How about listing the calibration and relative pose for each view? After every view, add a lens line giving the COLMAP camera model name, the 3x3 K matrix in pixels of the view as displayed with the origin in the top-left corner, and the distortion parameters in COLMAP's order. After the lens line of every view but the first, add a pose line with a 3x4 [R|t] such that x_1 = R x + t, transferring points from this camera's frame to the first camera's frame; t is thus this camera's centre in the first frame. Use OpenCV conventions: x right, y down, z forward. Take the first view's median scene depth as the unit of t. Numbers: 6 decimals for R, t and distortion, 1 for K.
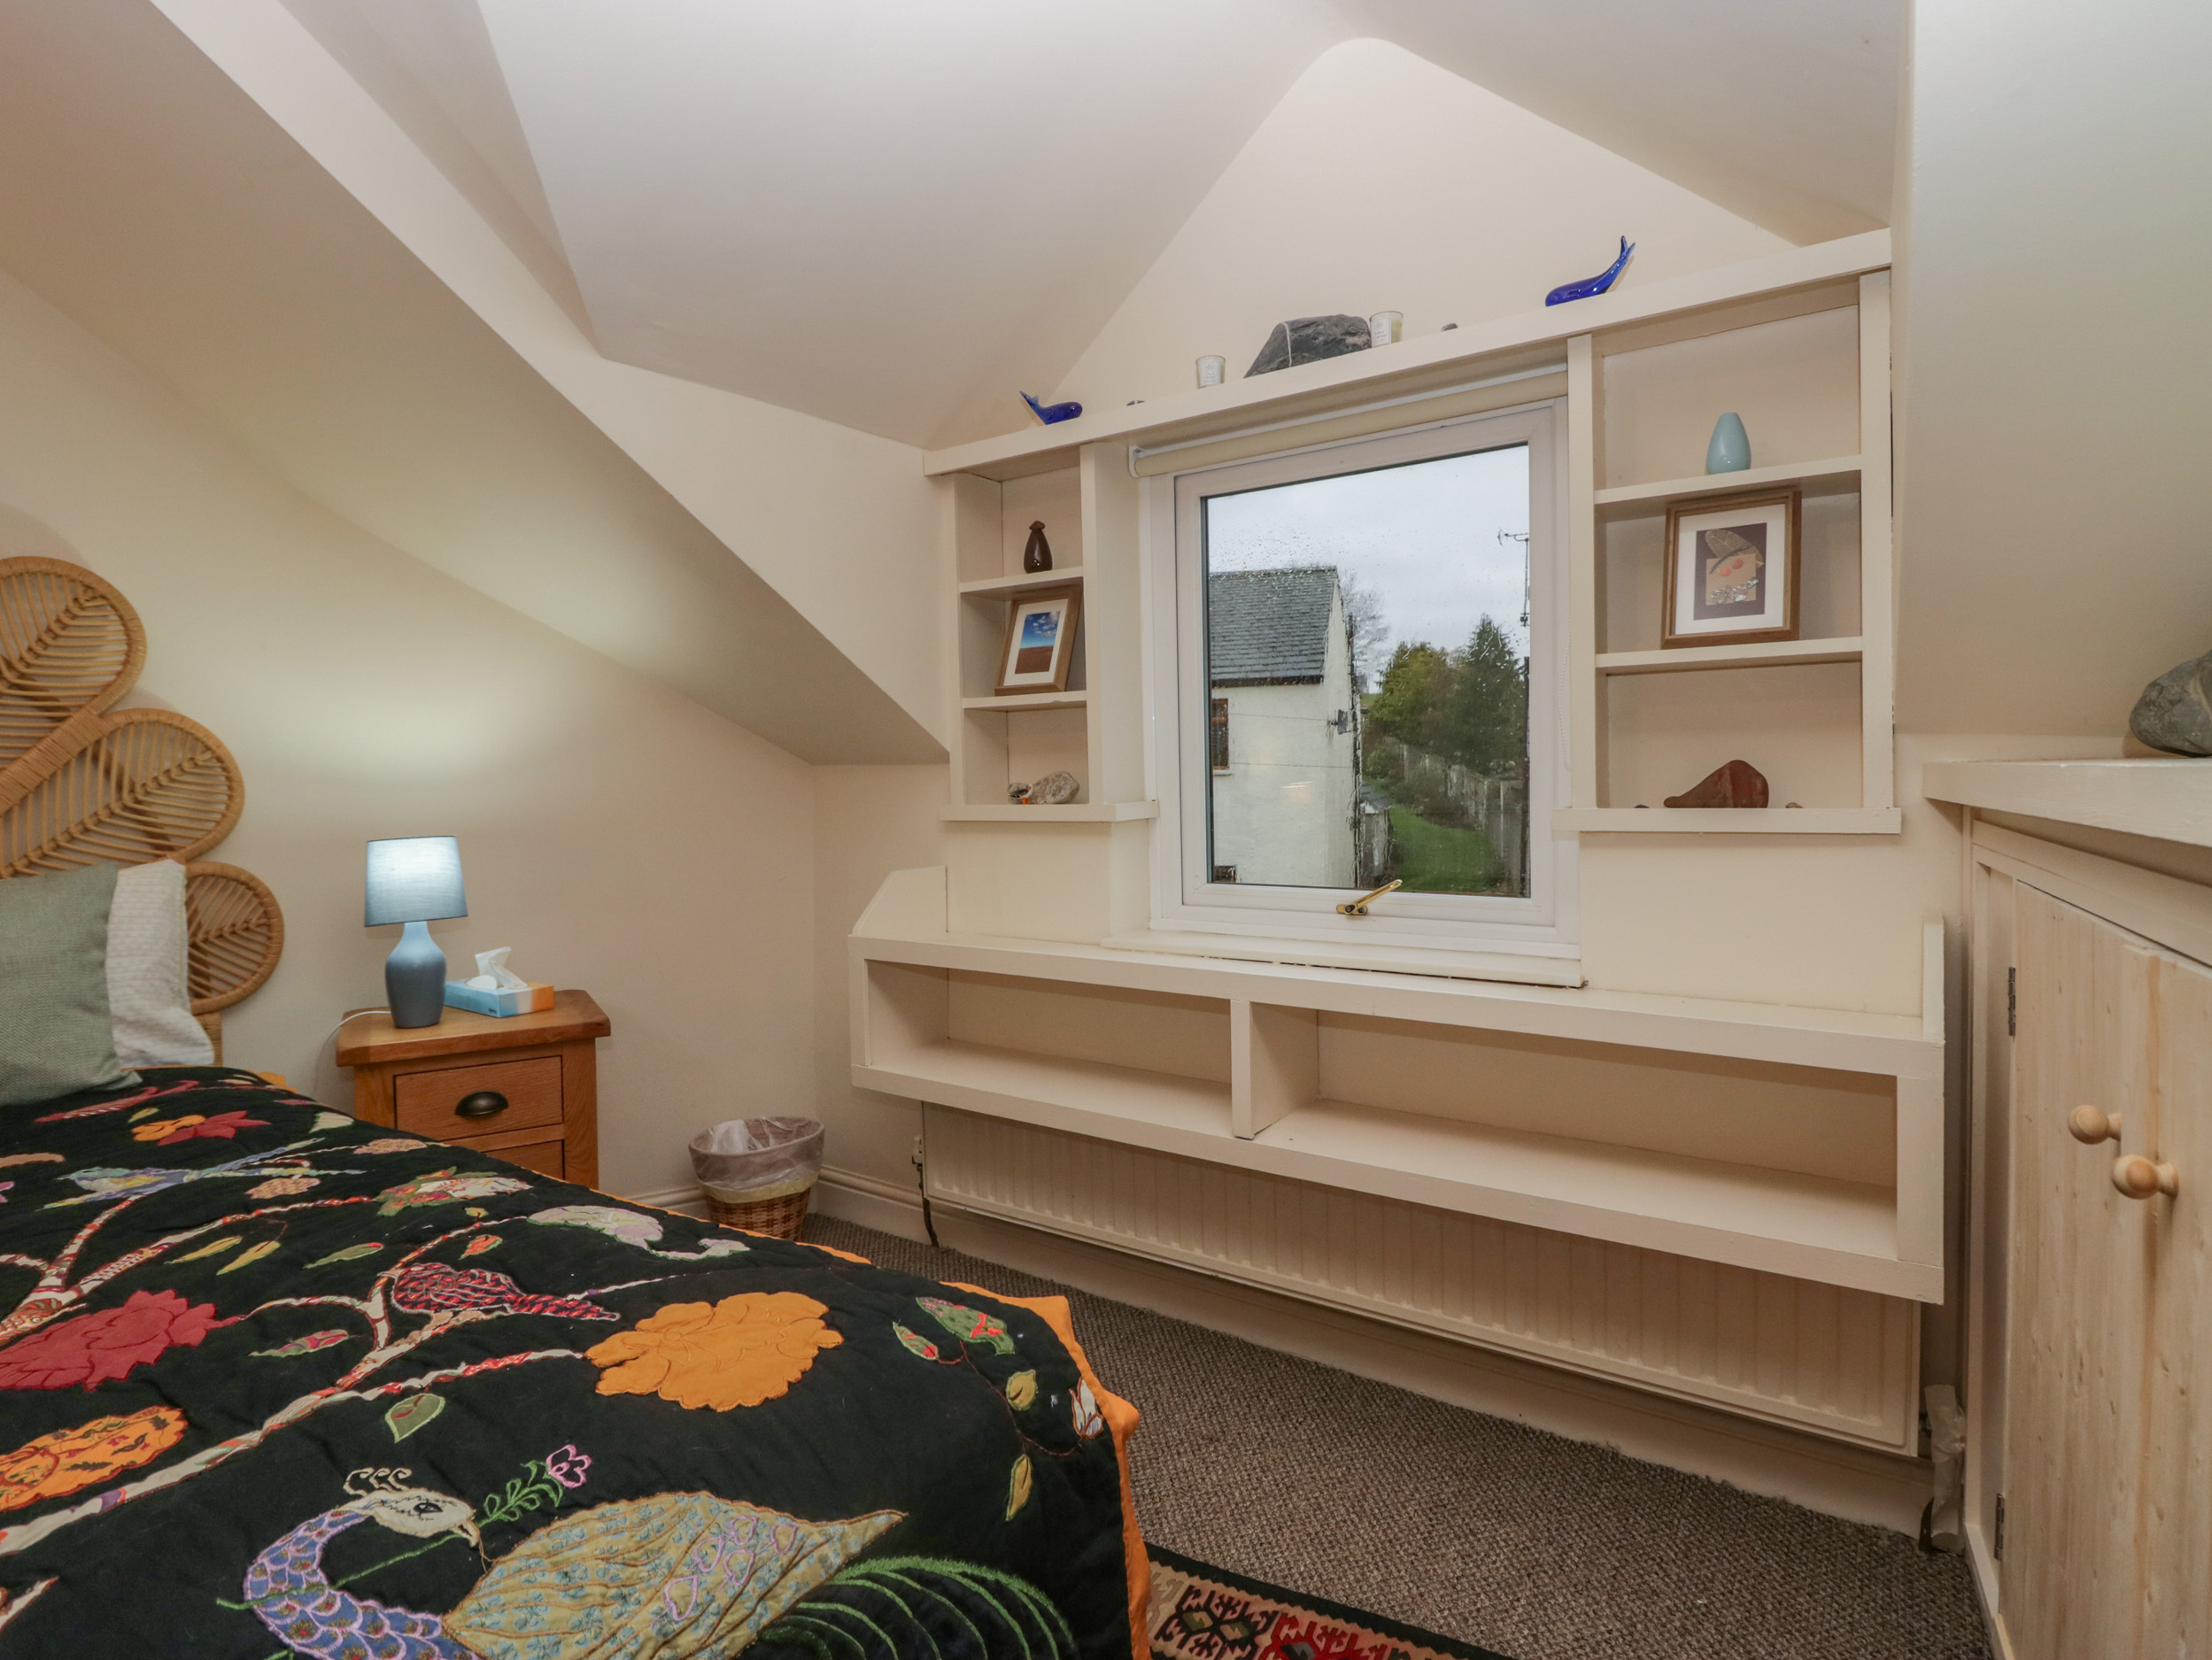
lens RADIAL K [[1199.0, 0, 1169.4], [0, 1199.0, 813.3], [0, 0, 1]] dist [-0.023024, 0.000072]
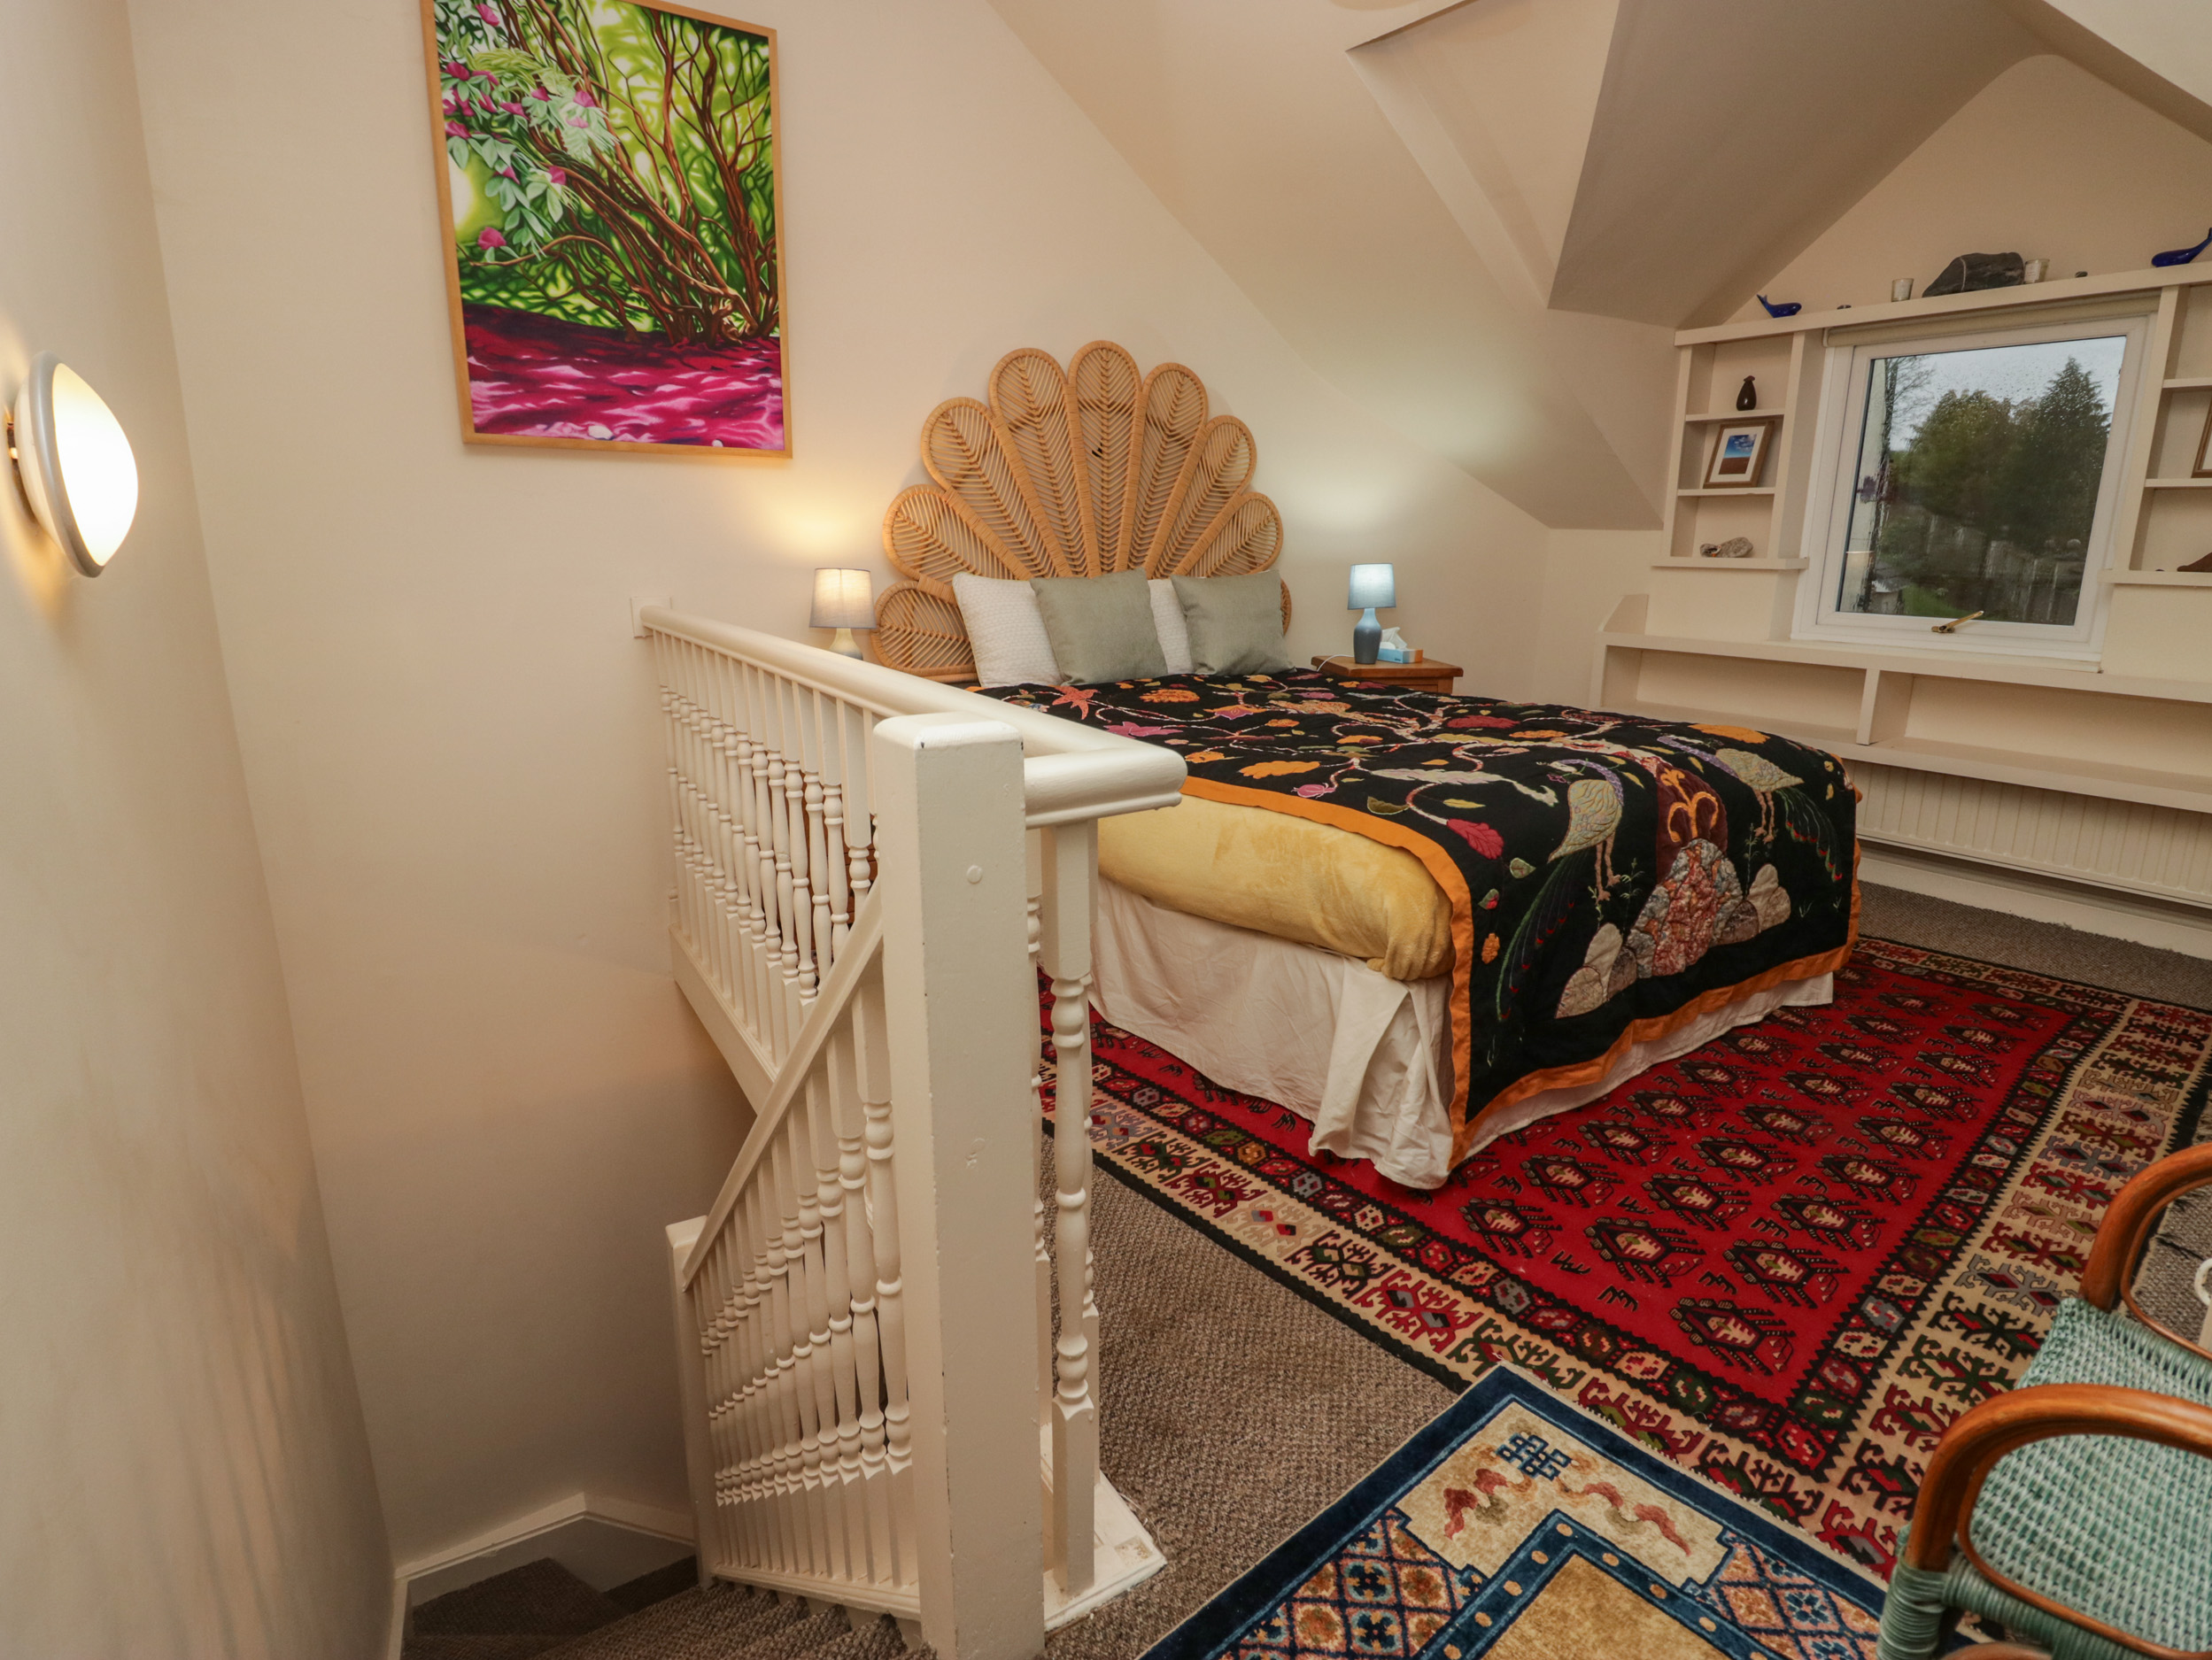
lens RADIAL K [[1209.7, 0, 1102.1], [0, 1209.7, 820.4], [0, 0, 1]] dist [-0.001946, -0.014143]
pose [[0.924482, 0.112233, -0.364332, -0.259303], [-0.037652, 0.977890, 0.205701, 0.037112], [0.379363, -0.176449, 0.908267, -0.900500]]
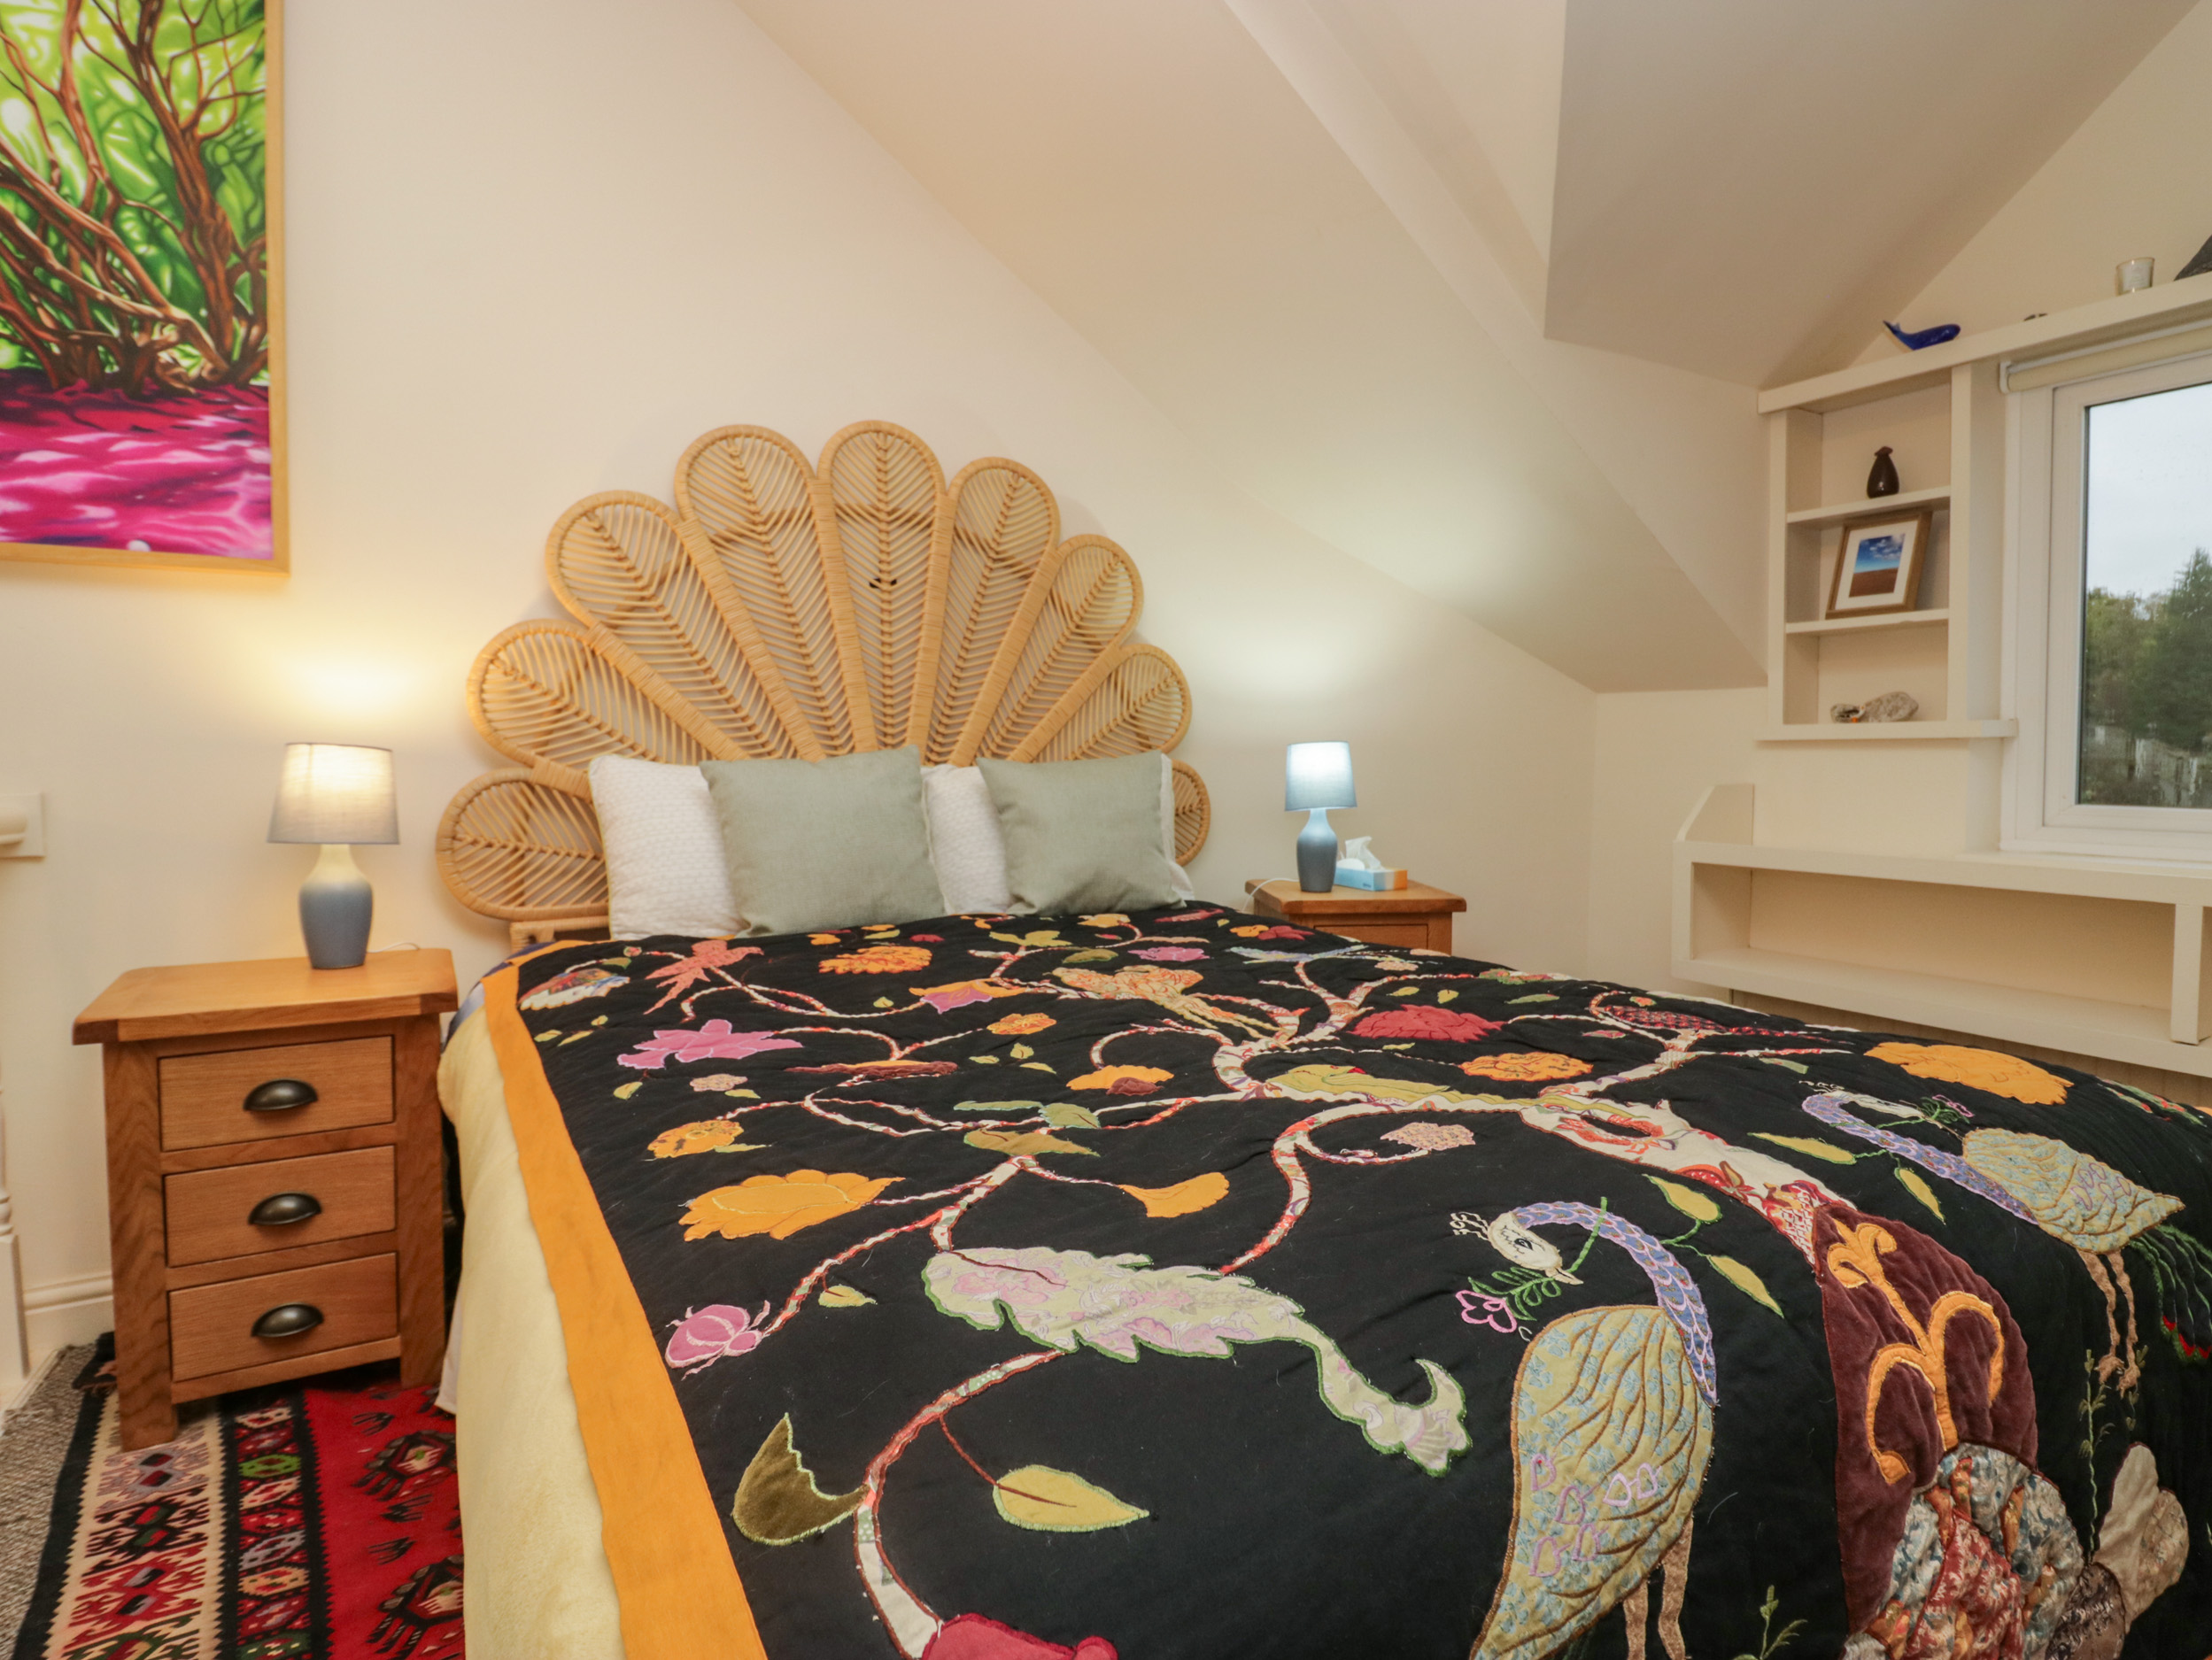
lens RADIAL K [[1189.1, 0, 1113.3], [0, 1189.1, 798.2], [0, 0, 1]] dist [0.001854, -0.016207]
pose [[0.891574, 0.031727, -0.451763, -0.233492], [-0.027296, 0.999494, 0.016325, 0.059175], [0.452052, -0.002224, 0.891989, -0.207999]]
